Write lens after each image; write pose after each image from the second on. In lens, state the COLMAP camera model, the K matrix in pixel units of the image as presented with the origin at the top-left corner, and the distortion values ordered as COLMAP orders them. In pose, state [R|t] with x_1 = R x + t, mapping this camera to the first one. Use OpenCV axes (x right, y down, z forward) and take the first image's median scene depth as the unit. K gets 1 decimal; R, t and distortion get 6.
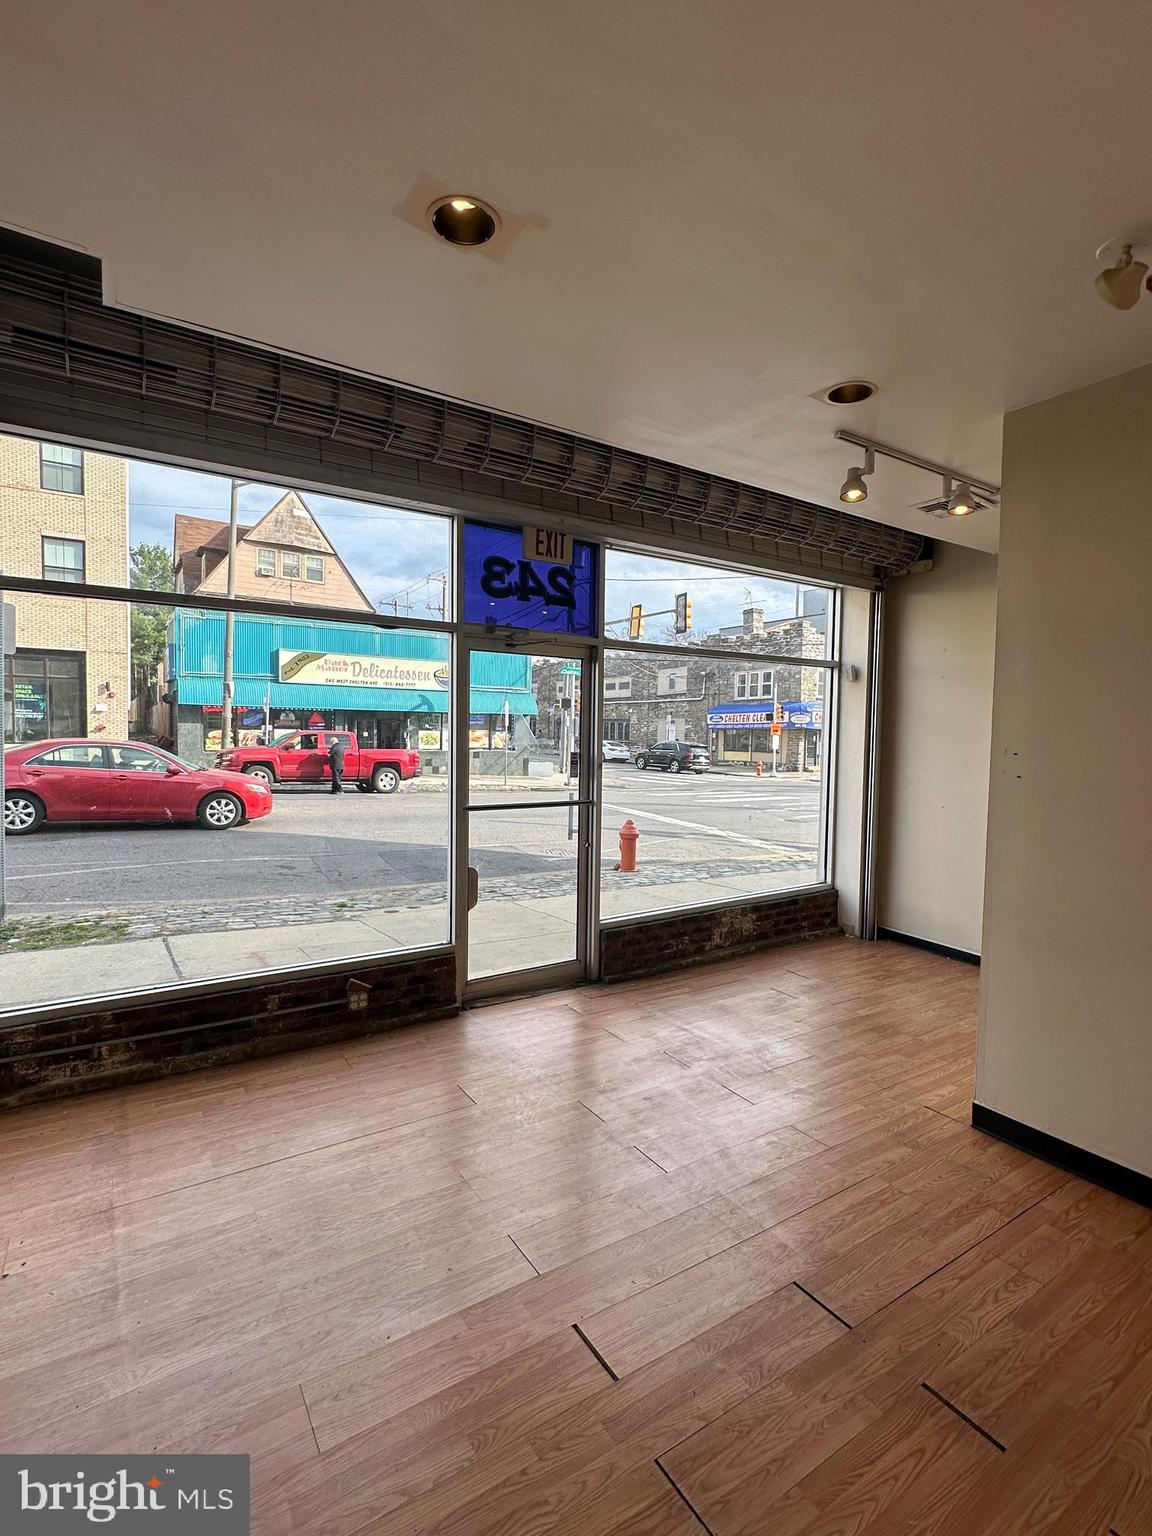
lens RADIAL K [[724.1, 0, 581.8], [0, 724.1, 765.0], [0, 0, 1]] dist [-0.001459, 0.000001]
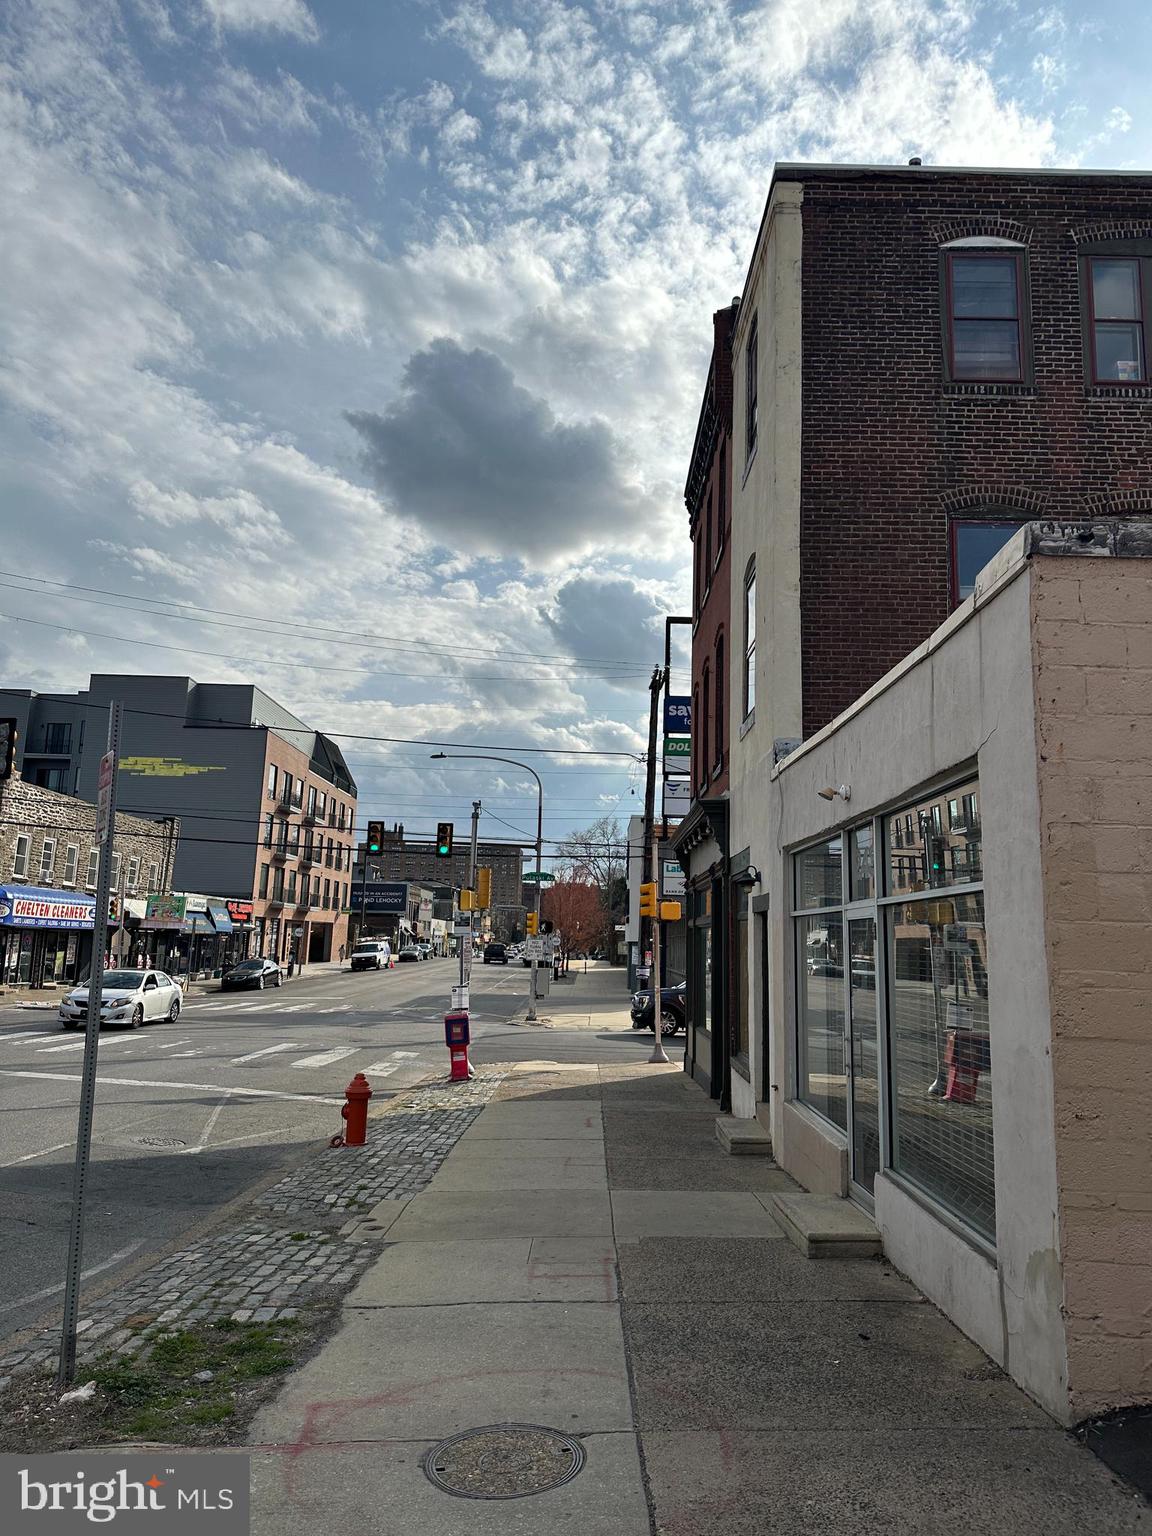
lens RADIAL K [[1072.3, 0, 574.9], [0, 1072.3, 773.3], [0, 0, 1]] dist [0.058847, -0.078616]
pose [[0.569547, 0.131580, 0.811359, -2.117418], [0.017592, 0.984926, -0.172077, -0.099062], [-0.821770, 0.112280, 0.558647, 0.390034]]
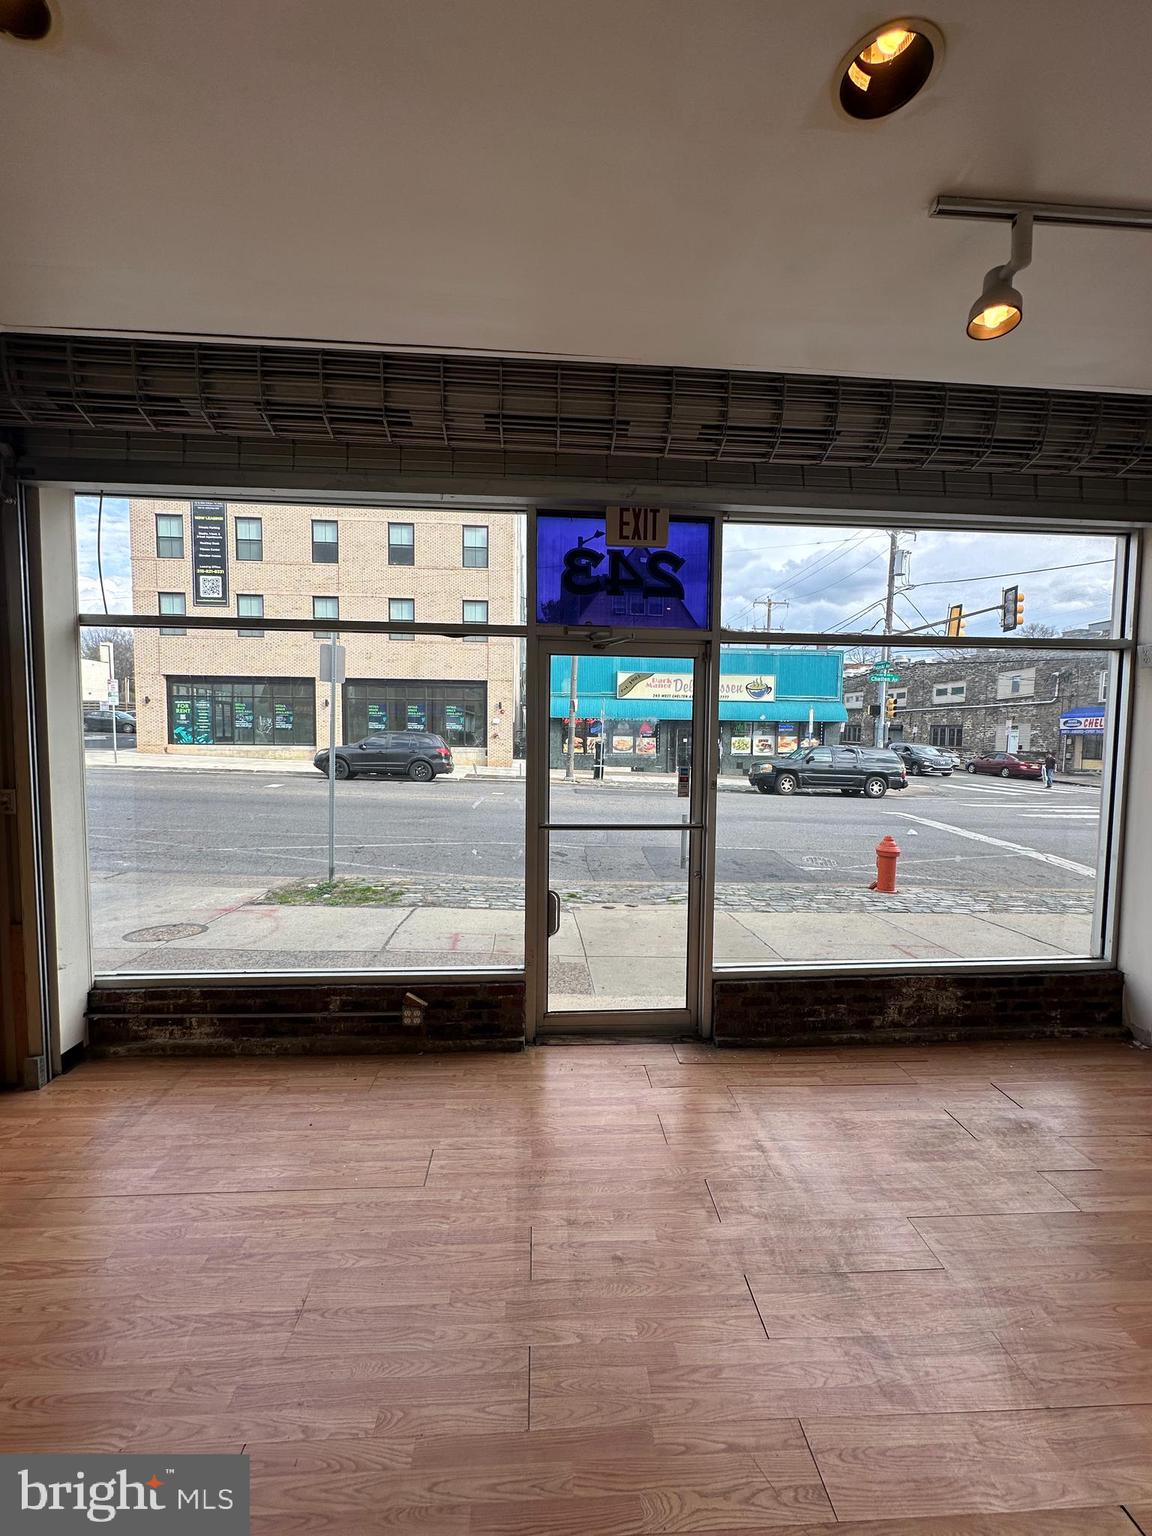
lens RADIAL K [[611.9, 0, 578.8], [0, 611.9, 768.2], [0, 0, 1]] dist [-0.002309, 0.000685]
pose [[0.872058, 0.023453, -0.488840, 0.275937], [-0.021376, 0.999723, 0.009831, -0.025544], [0.488935, 0.001877, 0.872318, 0.364053]]
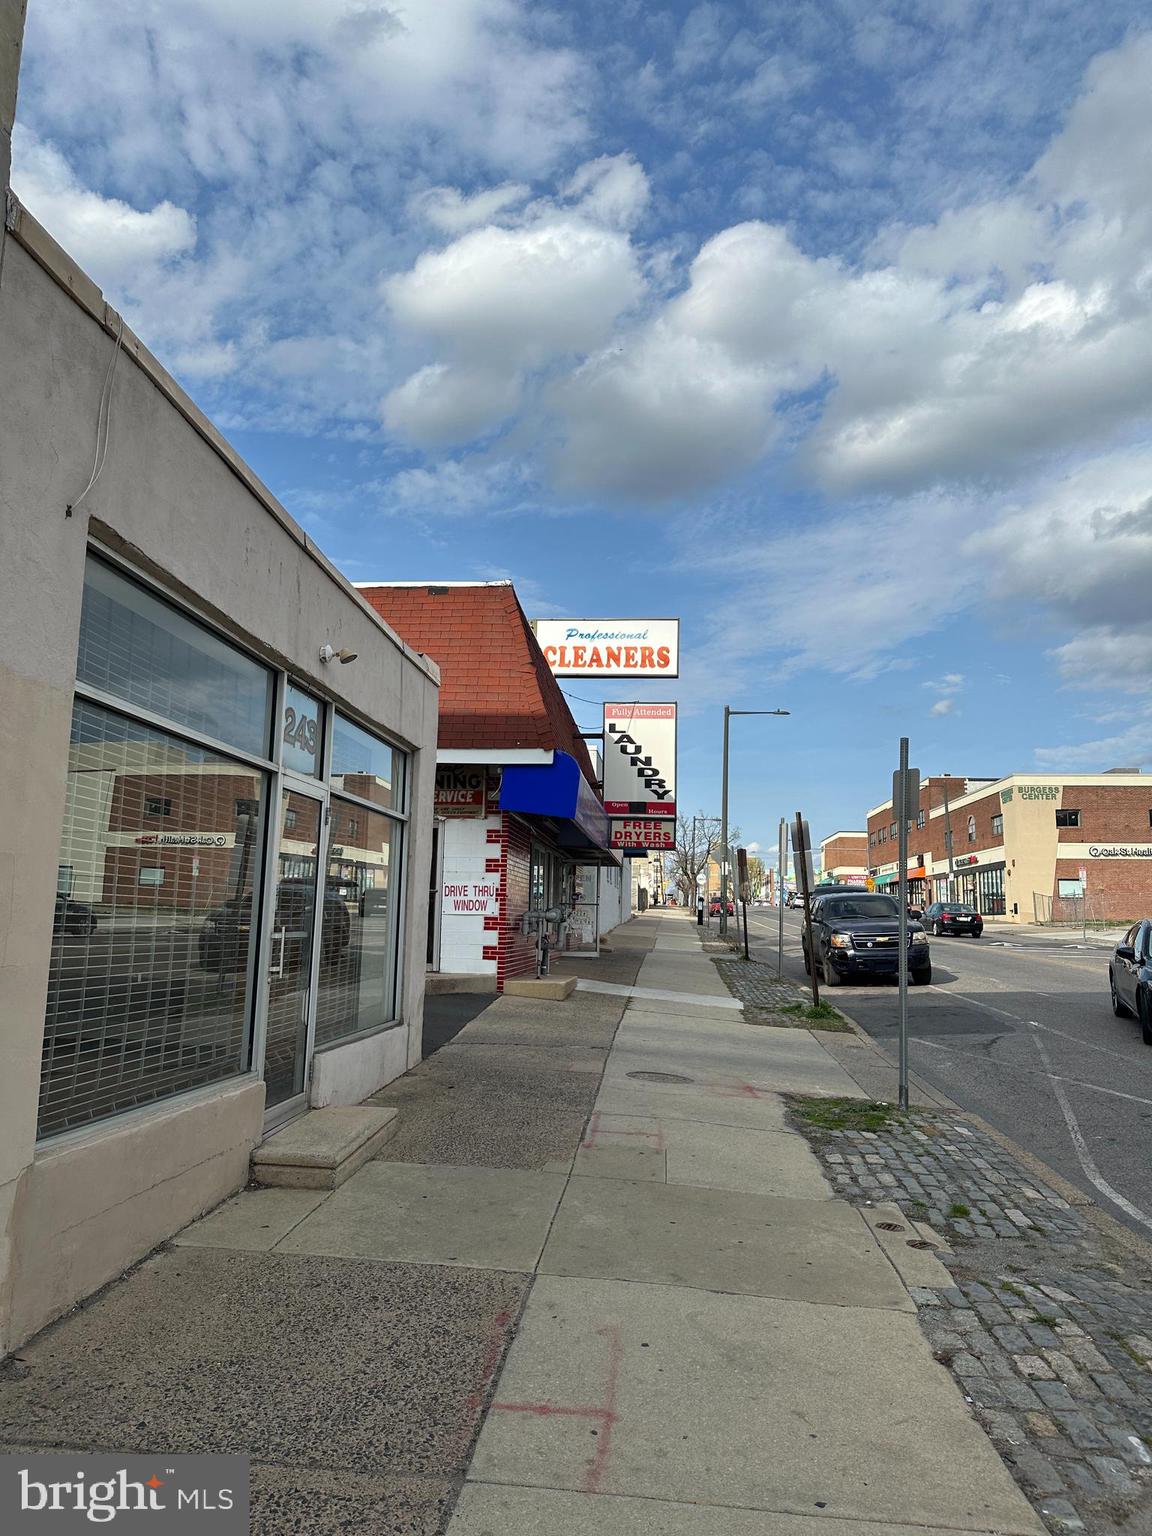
lens RADIAL K [[1072.3, 0, 581.3], [0, 1072.3, 767.2], [0, 0, 1]] dist [0.058847, -0.078616]
pose [[-0.622656, -0.140162, -0.769840, 1.027334], [-0.066110, 0.989732, -0.126727, -0.020118], [0.779698, -0.028013, -0.625529, 2.620199]]
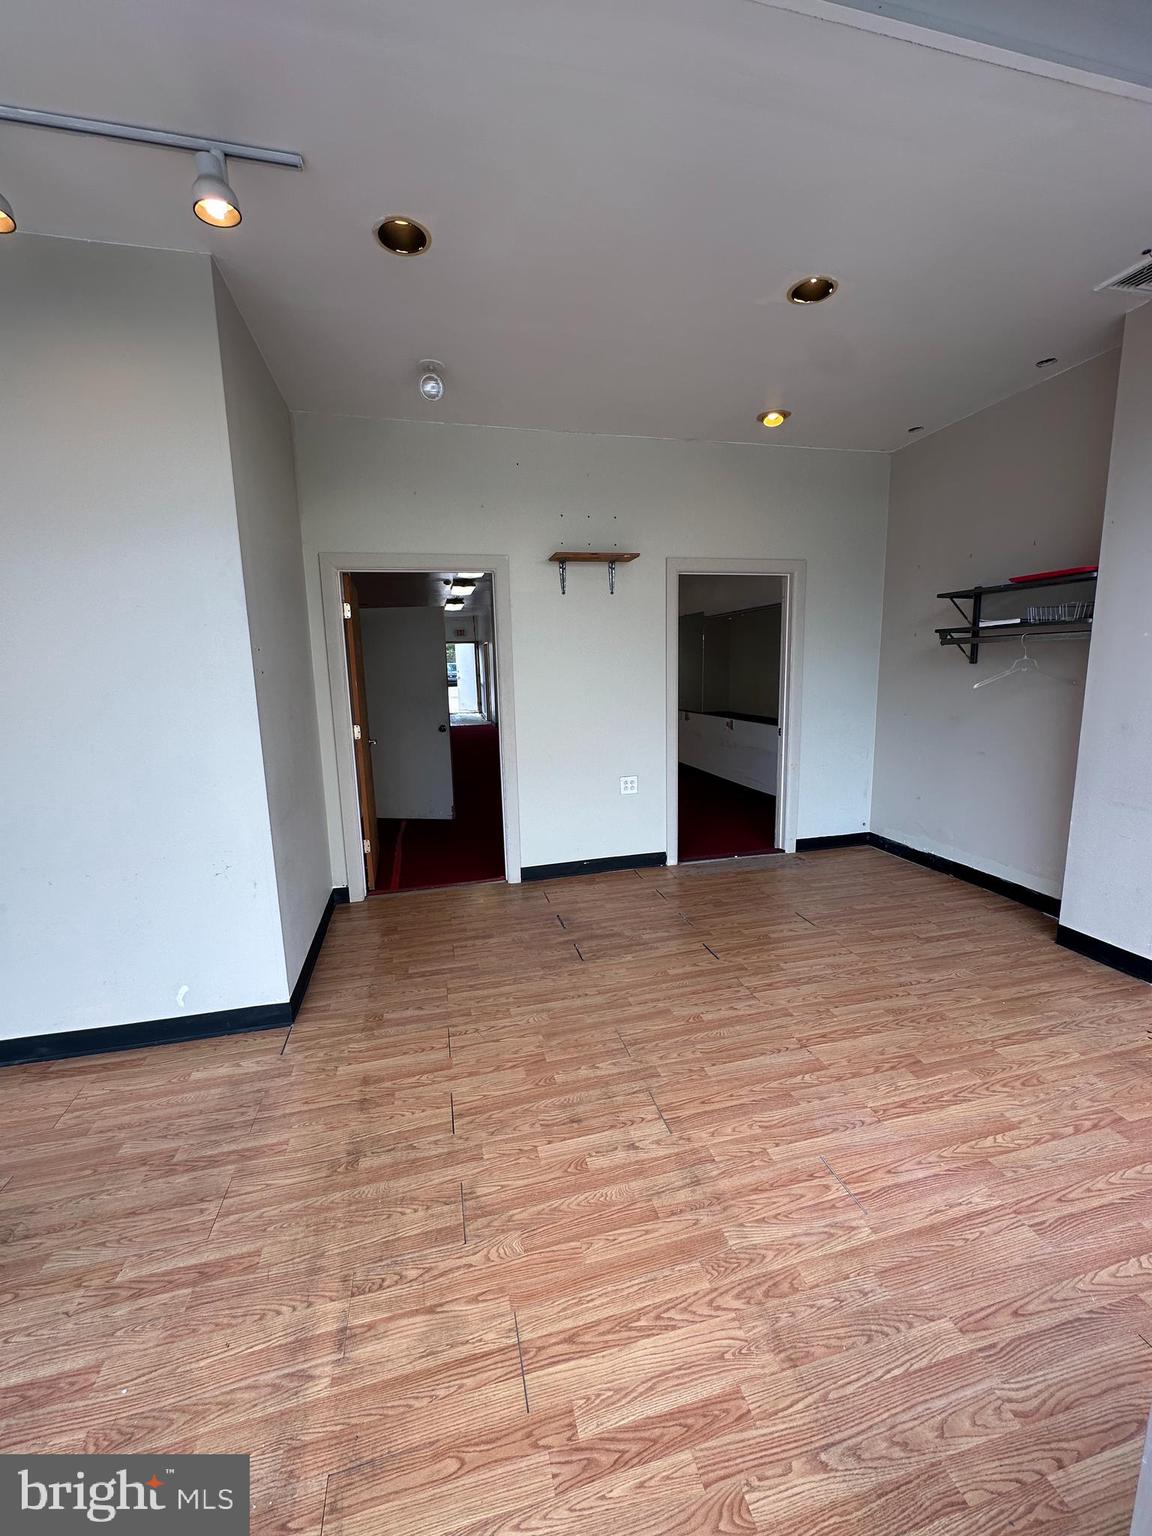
lens RADIAL K [[611.9, 0, 579.7], [0, 611.9, 770.4], [0, 0, 1]] dist [-0.002309, 0.000685]
pose [[-0.943338, -0.048672, 0.328245, -0.080360], [0.024567, 0.976226, 0.215358, -0.016628], [-0.330923, 0.211219, -0.919715, 1.204836]]
